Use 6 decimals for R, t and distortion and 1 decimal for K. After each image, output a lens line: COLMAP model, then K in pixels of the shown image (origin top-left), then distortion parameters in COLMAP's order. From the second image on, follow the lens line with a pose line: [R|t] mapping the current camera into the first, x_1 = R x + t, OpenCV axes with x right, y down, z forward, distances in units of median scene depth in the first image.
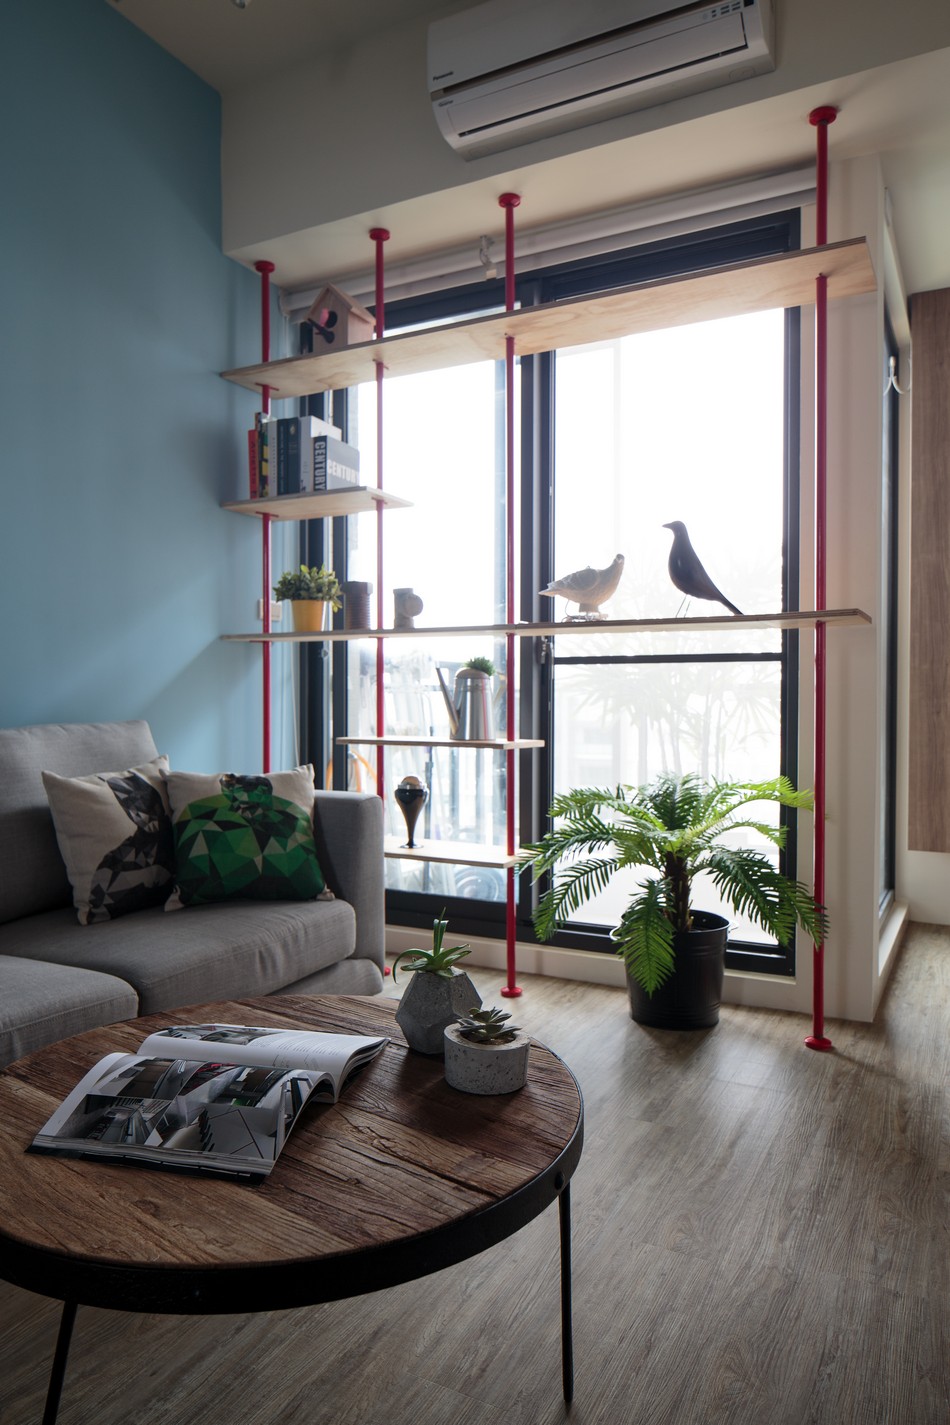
lens RADIAL K [[966.9, 0, 465.2], [0, 966.9, 717.2], [0, 0, 1]] dist [-0.007892, -0.000078]
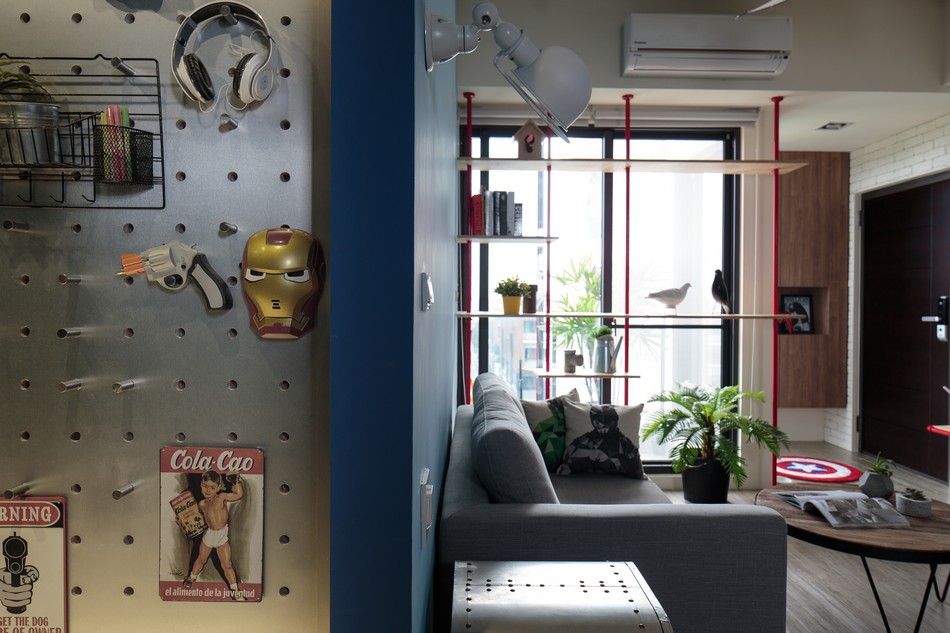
lens RADIAL K [[644.6, 0, 487.4], [0, 644.6, 309.1], [0, 0, 1]] dist [-0.007892, -0.000078]
pose [[0.866225, -0.007698, 0.499595, -0.889137], [0.006776, 0.999970, 0.003659, -0.116147], [-0.499608, 0.000216, 0.866251, 0.013340]]
